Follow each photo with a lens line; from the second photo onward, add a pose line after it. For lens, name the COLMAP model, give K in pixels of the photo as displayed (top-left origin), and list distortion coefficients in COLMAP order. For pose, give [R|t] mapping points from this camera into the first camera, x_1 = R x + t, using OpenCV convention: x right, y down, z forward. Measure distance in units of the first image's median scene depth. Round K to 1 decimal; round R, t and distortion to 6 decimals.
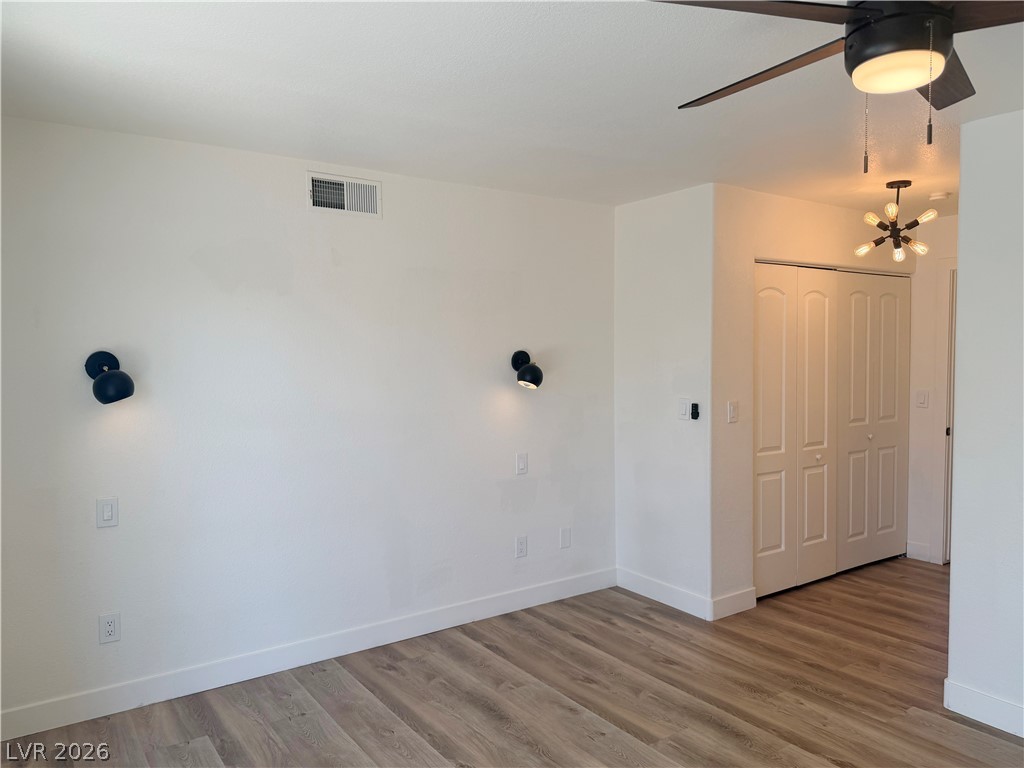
lens RADIAL K [[783.2, 0, 530.1], [0, 783.2, 383.9], [0, 0, 1]] dist [0.004667, 0.000100]
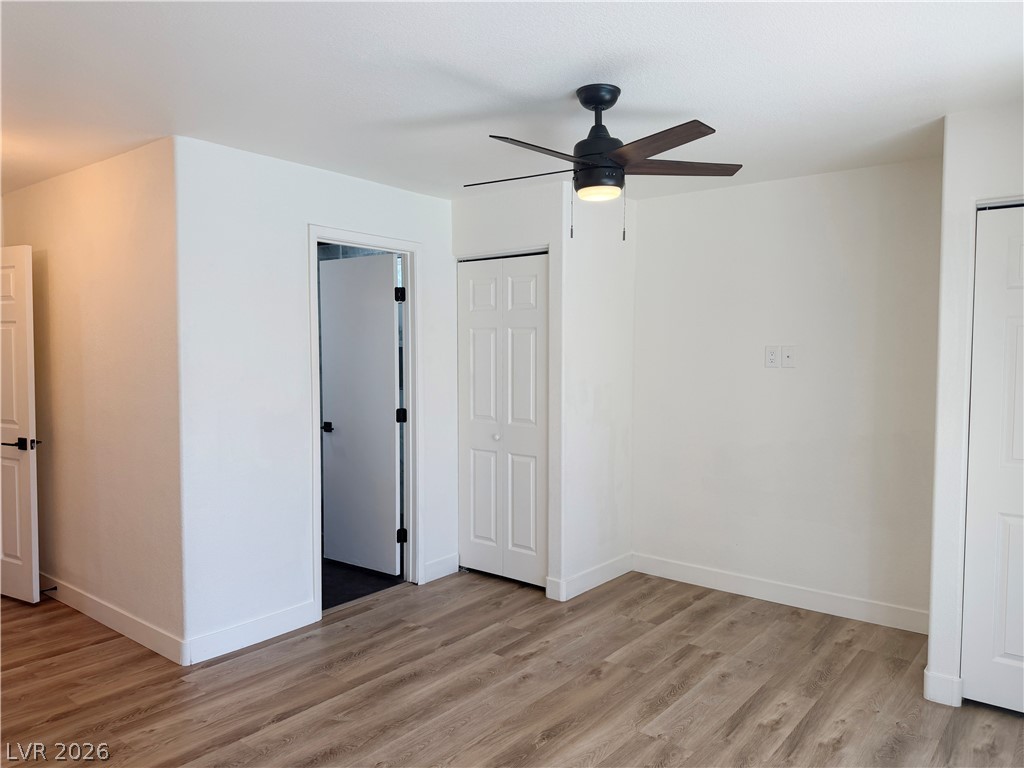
lens RADIAL K [[739.9, 0, 493.7], [0, 739.9, 383.4], [0, 0, 1]] dist [-0.002832, -0.002024]
pose [[-0.248949, -0.049754, 0.967238, -0.580996], [0.040957, 0.997245, 0.061839, -0.038517], [-0.967650, 0.055010, -0.246225, 0.807561]]
